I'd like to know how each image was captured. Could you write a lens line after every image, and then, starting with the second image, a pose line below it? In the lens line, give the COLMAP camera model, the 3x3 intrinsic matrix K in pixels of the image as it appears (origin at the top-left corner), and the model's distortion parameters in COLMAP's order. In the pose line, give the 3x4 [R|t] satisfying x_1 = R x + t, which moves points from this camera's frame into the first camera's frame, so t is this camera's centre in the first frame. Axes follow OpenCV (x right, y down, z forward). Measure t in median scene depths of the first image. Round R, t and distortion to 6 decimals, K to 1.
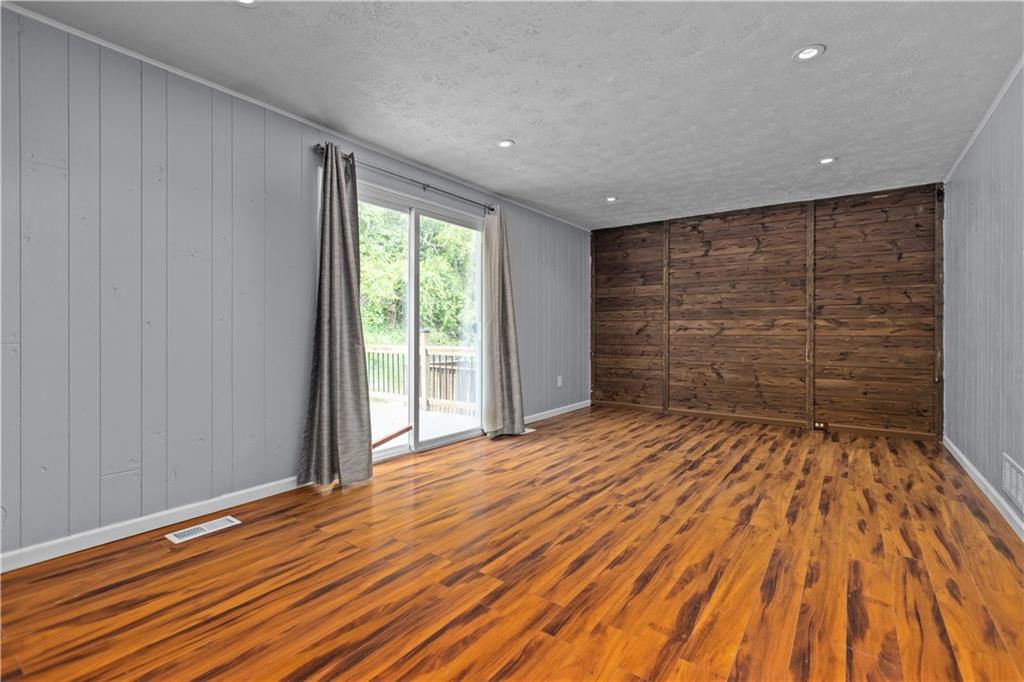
lens RADIAL K [[464.4, 0, 510.5], [0, 464.4, 334.5], [0, 0, 1]] dist [0.000342, -0.001233]
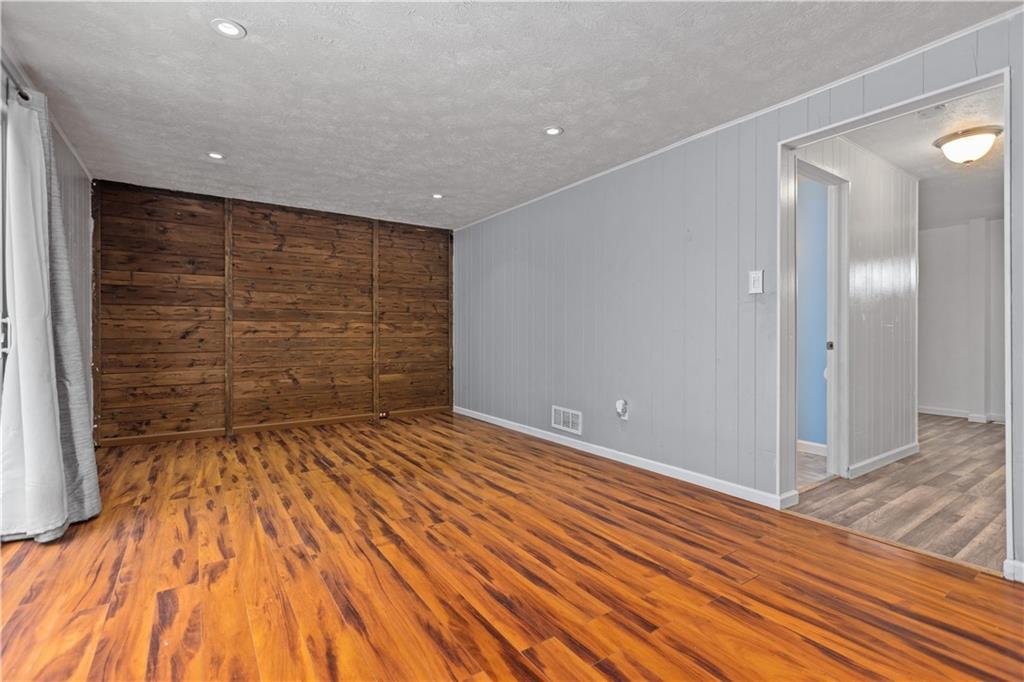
lens RADIAL K [[464.4, 0, 510.5], [0, 464.4, 334.5], [0, 0, 1]] dist [0.000342, -0.001233]
pose [[0.333853, -0.002700, 0.942621, -0.356302], [0.007311, 0.999973, 0.000276, -0.003684], [-0.942597, 0.006799, 0.333864, 0.343636]]
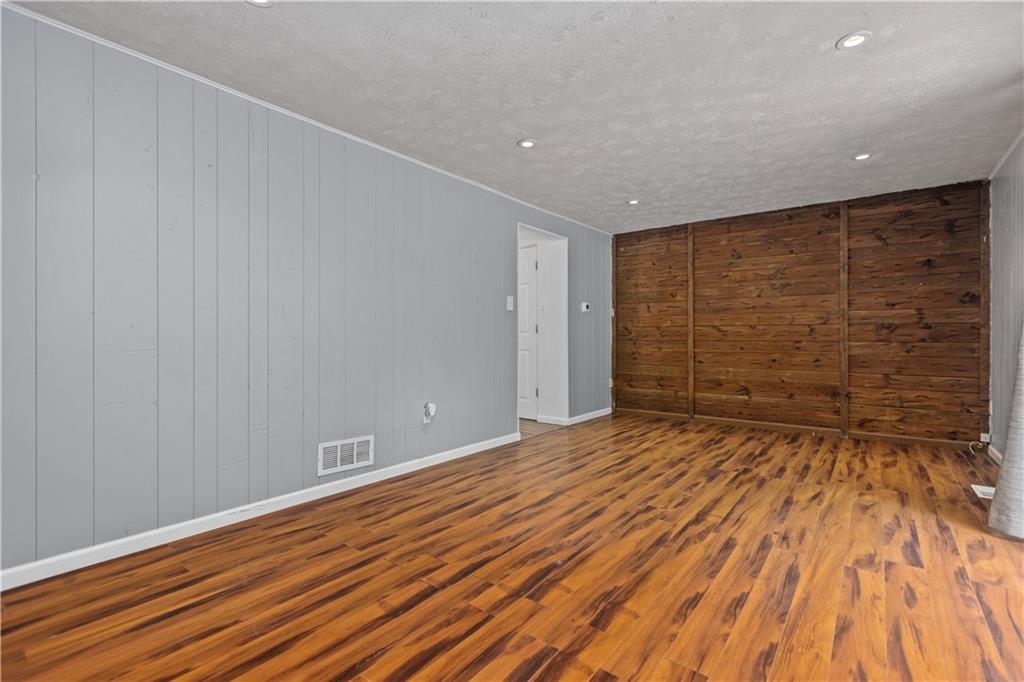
lens RADIAL K [[464.4, 0, 510.5], [0, 464.4, 334.5], [0, 0, 1]] dist [0.000342, -0.001233]
pose [[-0.999300, -0.000064, 0.037423, 0.331106], [0.000140, 0.999985, 0.005433, -0.011560], [-0.037423, 0.005434, -0.999285, 1.267820]]
